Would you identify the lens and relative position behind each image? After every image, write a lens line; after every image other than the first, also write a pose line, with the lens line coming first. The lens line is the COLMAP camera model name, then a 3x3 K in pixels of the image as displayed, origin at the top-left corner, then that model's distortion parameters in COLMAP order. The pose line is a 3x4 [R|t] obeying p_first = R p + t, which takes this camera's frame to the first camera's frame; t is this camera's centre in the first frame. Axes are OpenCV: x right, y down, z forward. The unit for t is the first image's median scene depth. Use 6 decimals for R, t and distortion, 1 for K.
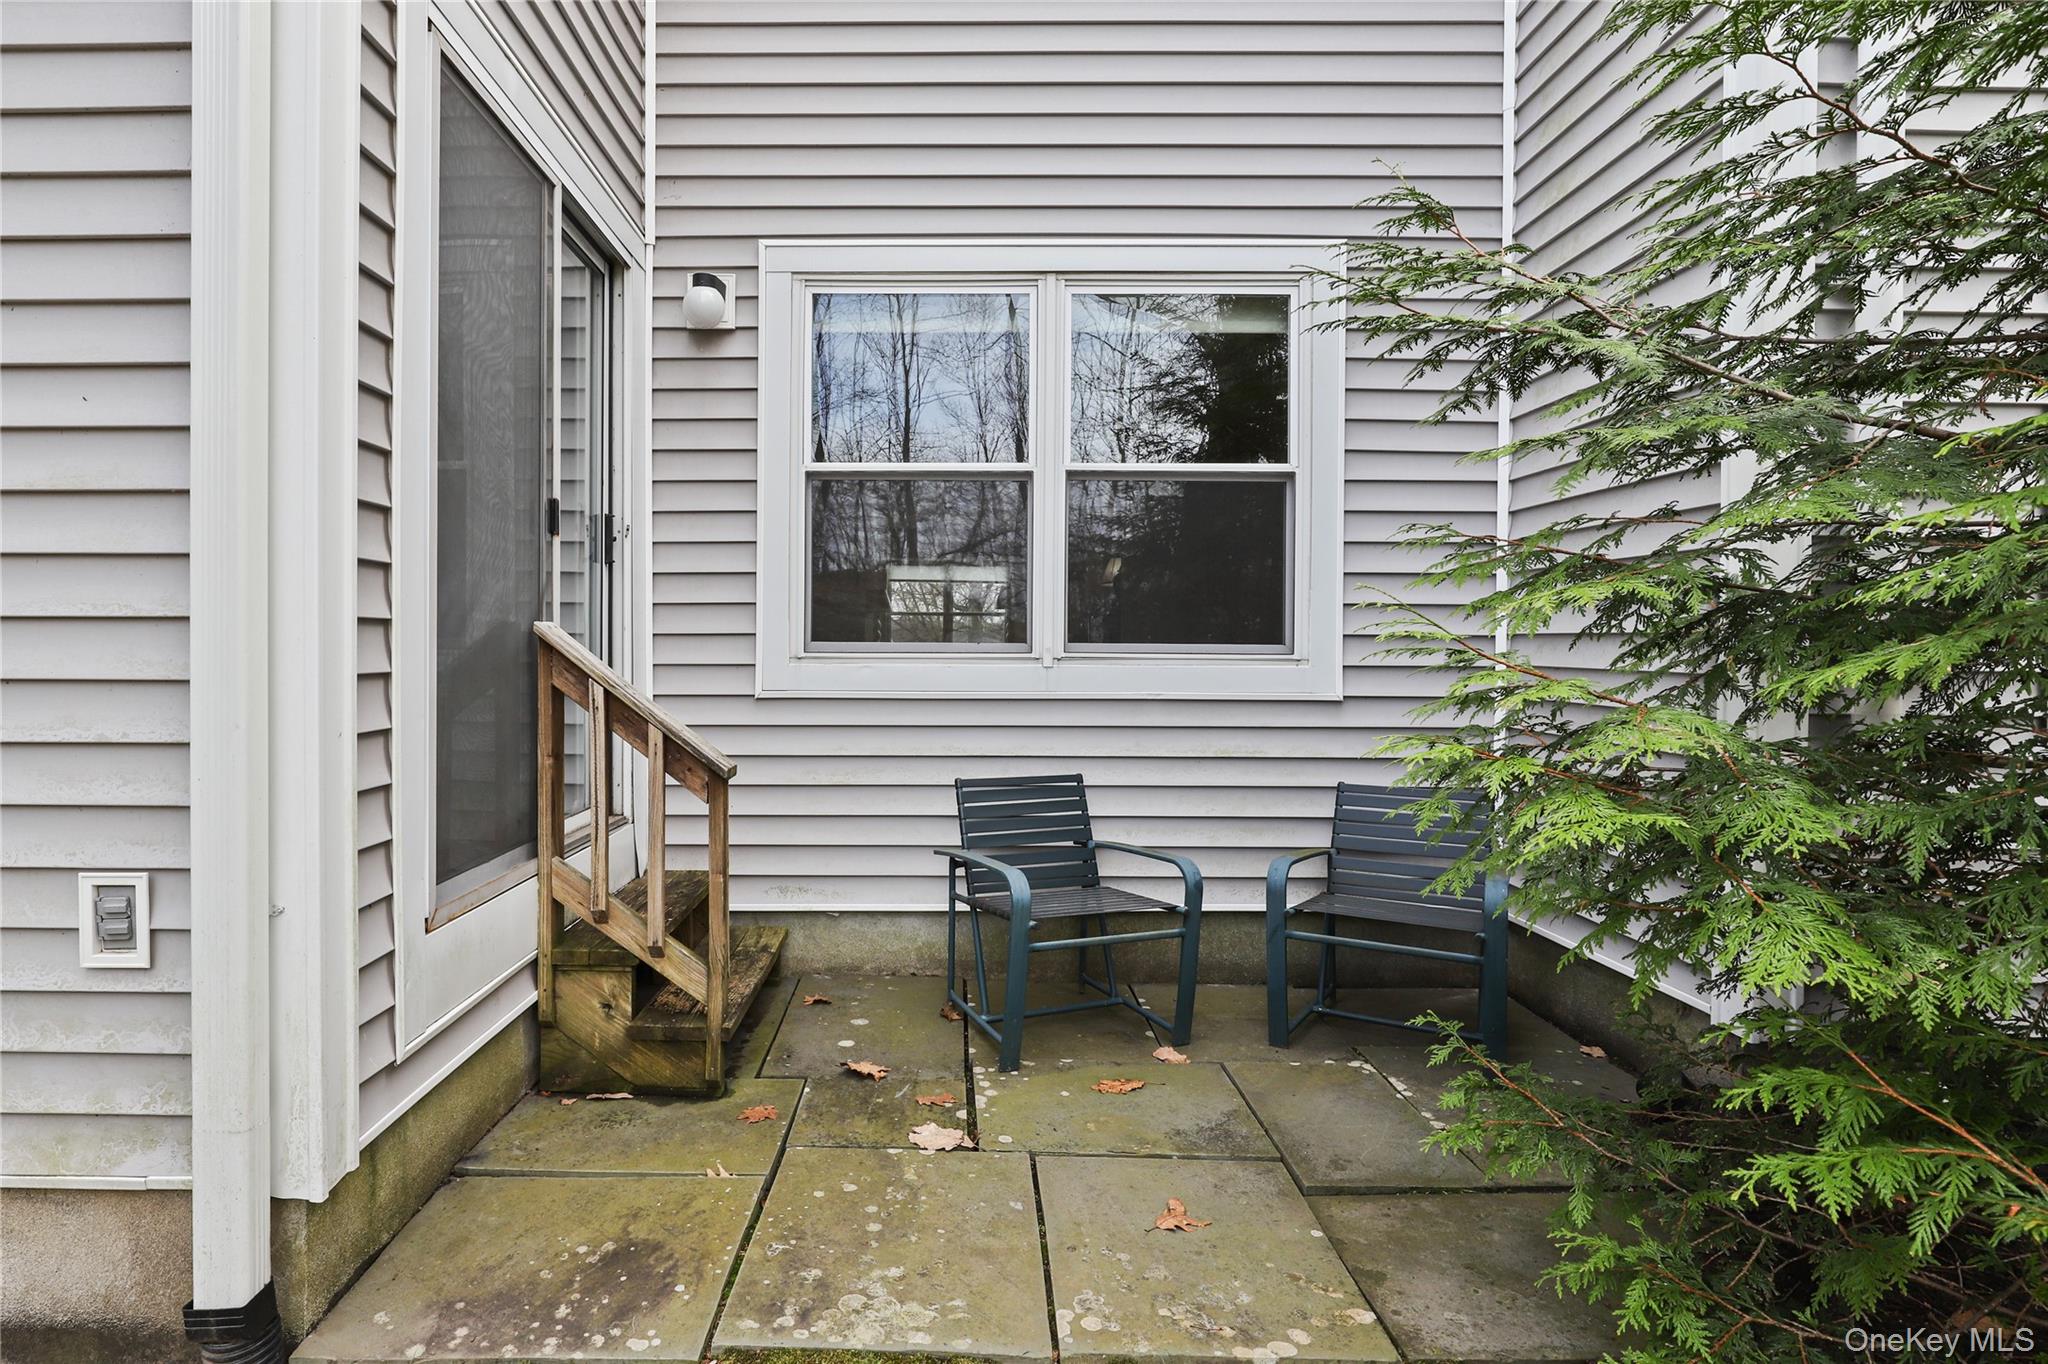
lens RADIAL K [[1042.0, 0, 956.3], [0, 1042.0, 653.0], [0, 0, 1]] dist [-0.005705, -0.000287]
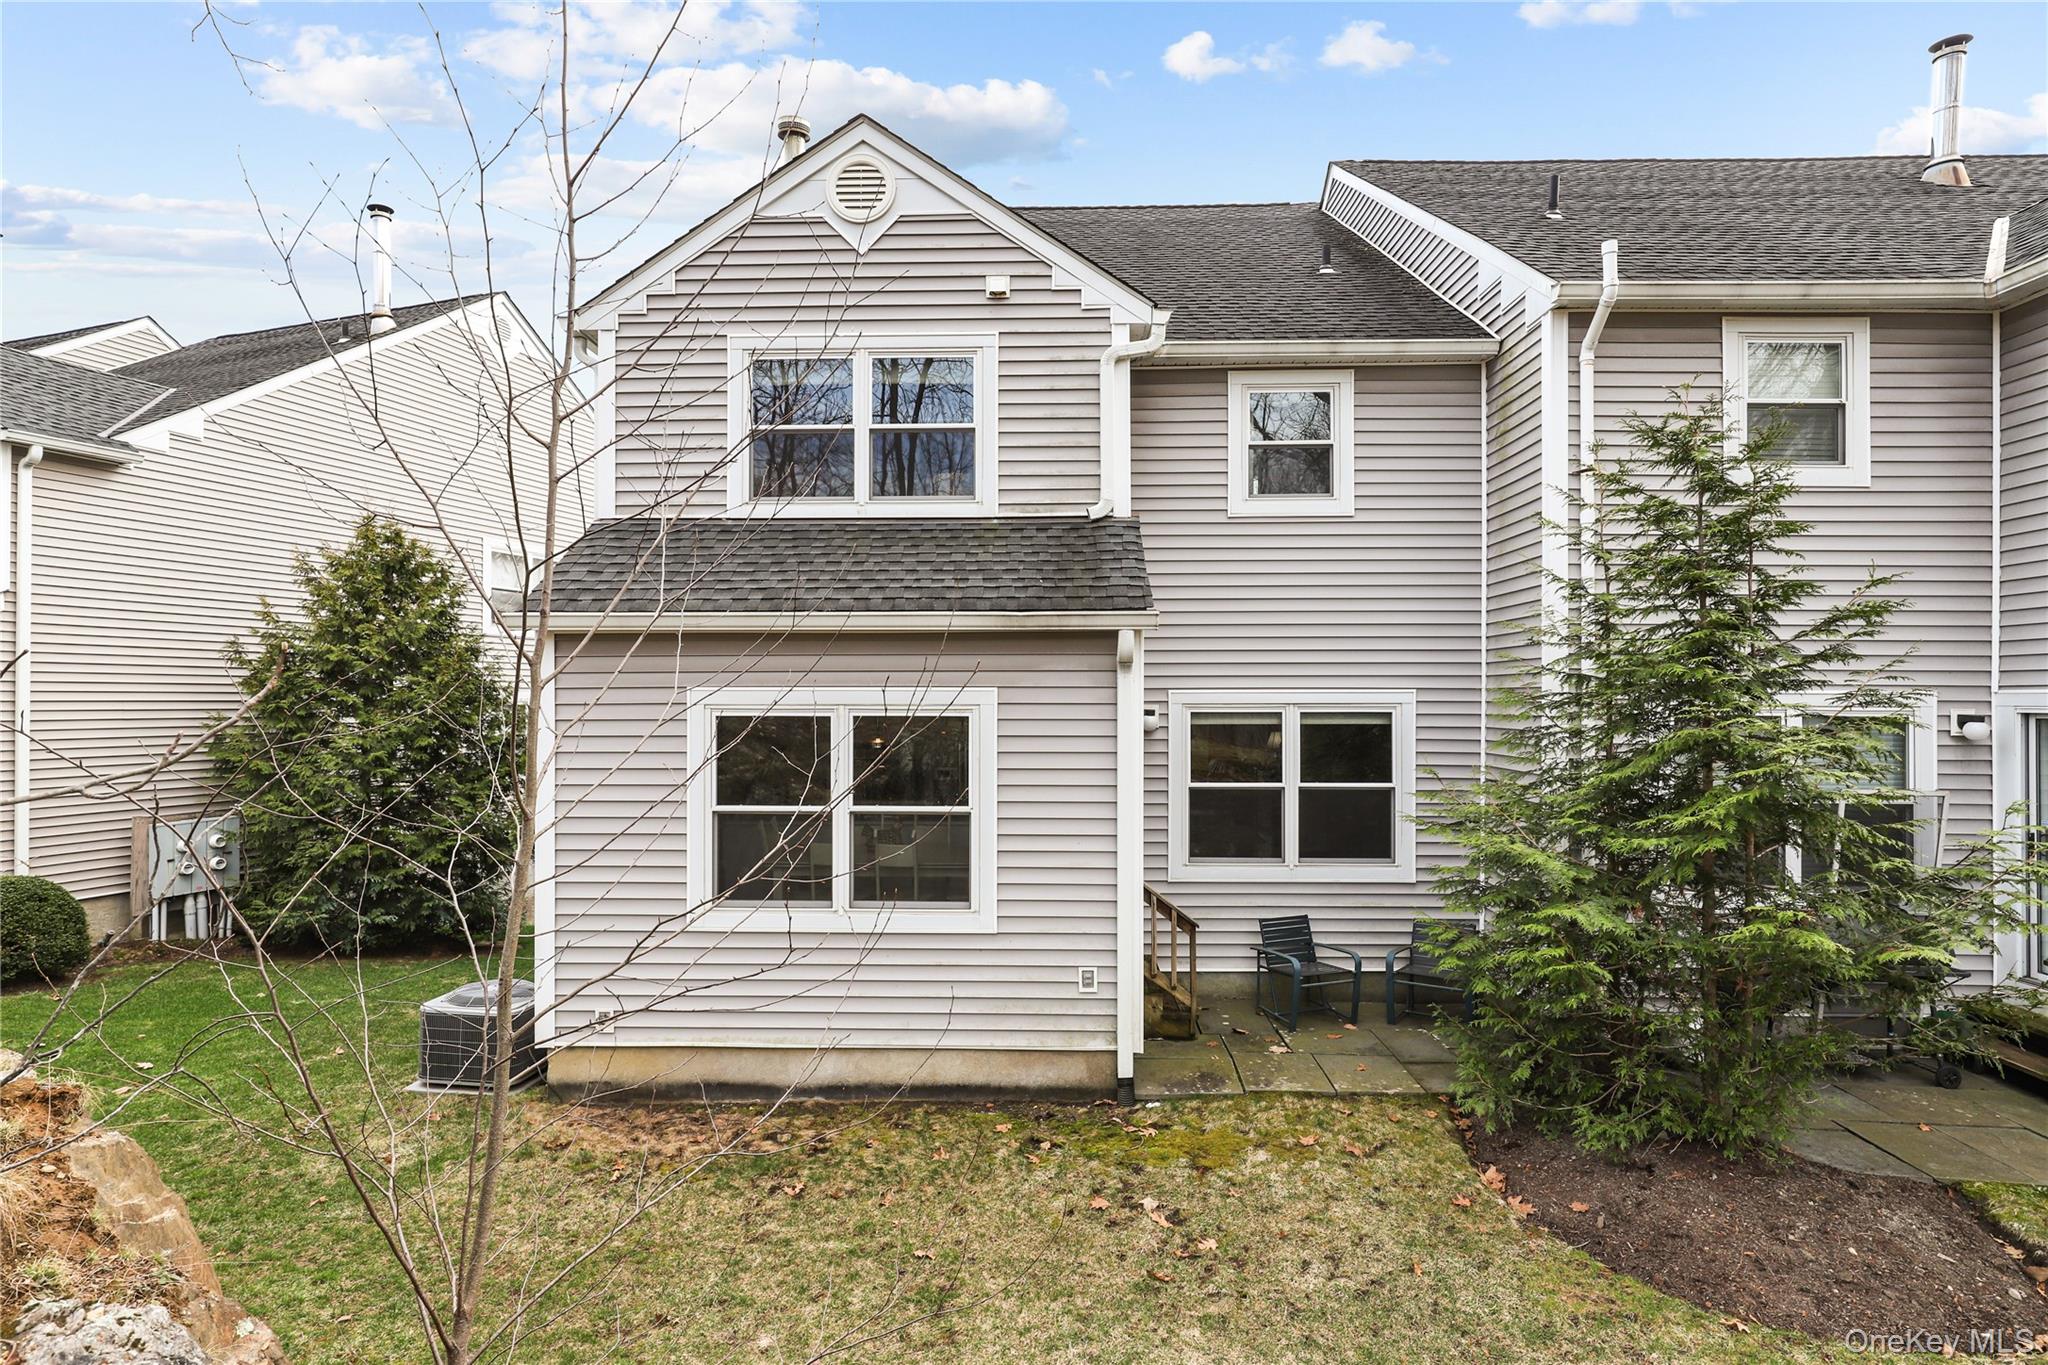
lens RADIAL K [[1070.5, 0, 1014.2], [0, 1070.5, 674.7], [0, 0, 1]] dist [-0.011318, 0.005600]
pose [[0.999647, -0.007683, -0.025418, -0.557504], [0.007468, 0.999936, -0.008542, -0.480146], [0.025482, 0.008349, 0.999640, -1.698691]]
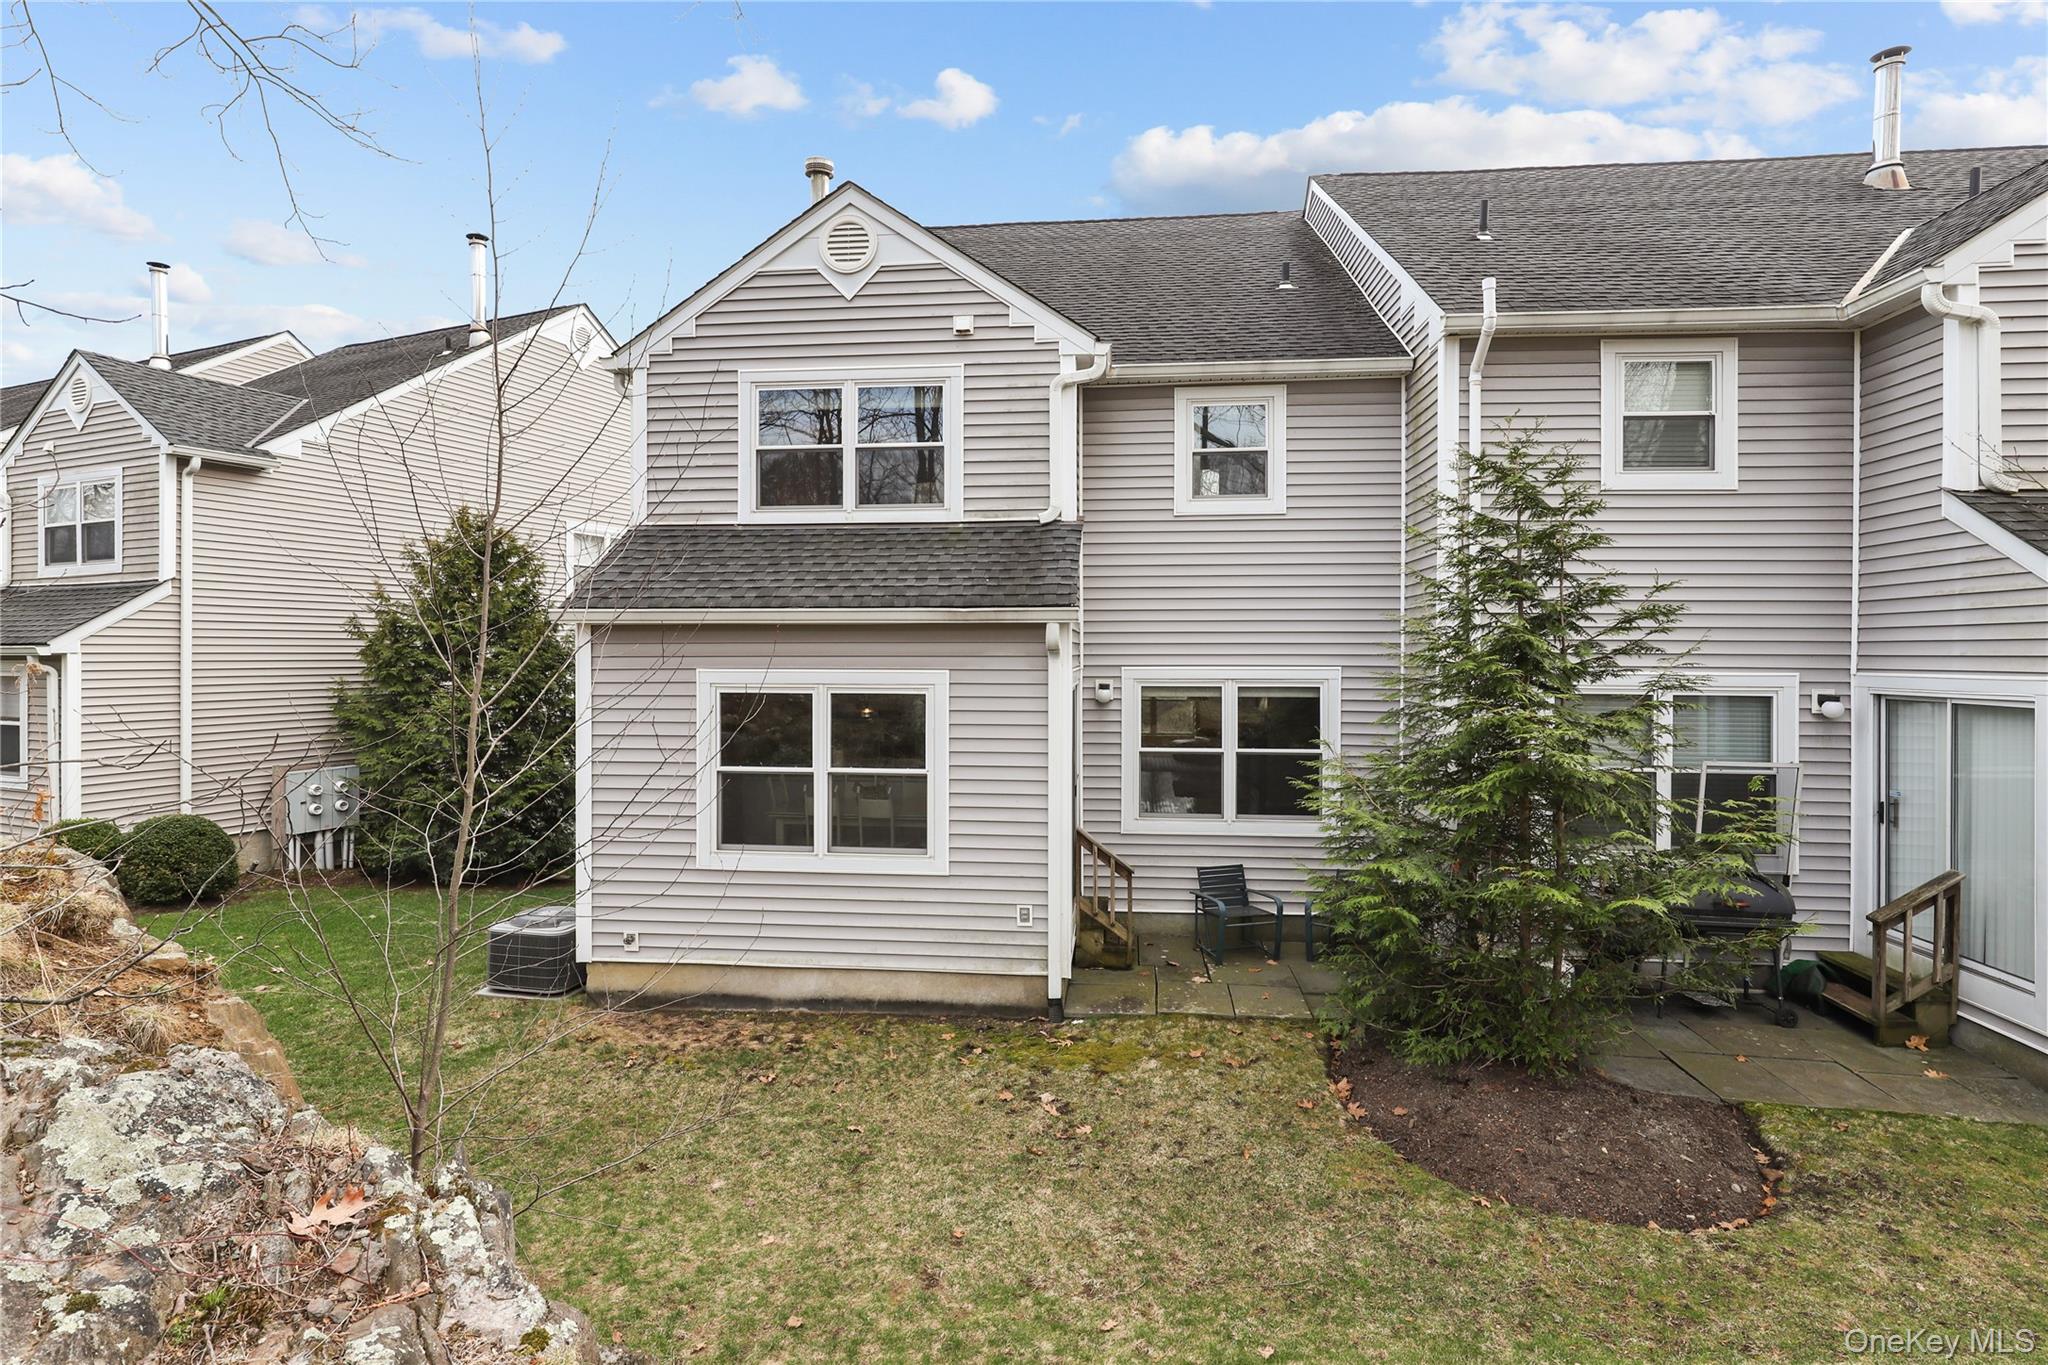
lens RADIAL K [[1041.9, 0, 1025.1], [0, 1041.9, 630.3], [0, 0, 1]] dist [-0.005115, -0.002728]
pose [[0.995174, -0.007050, -0.097870, -0.201392], [0.006654, 0.999968, -0.004375, -0.559617], [0.097898, 0.003702, 0.995190, -2.040453]]
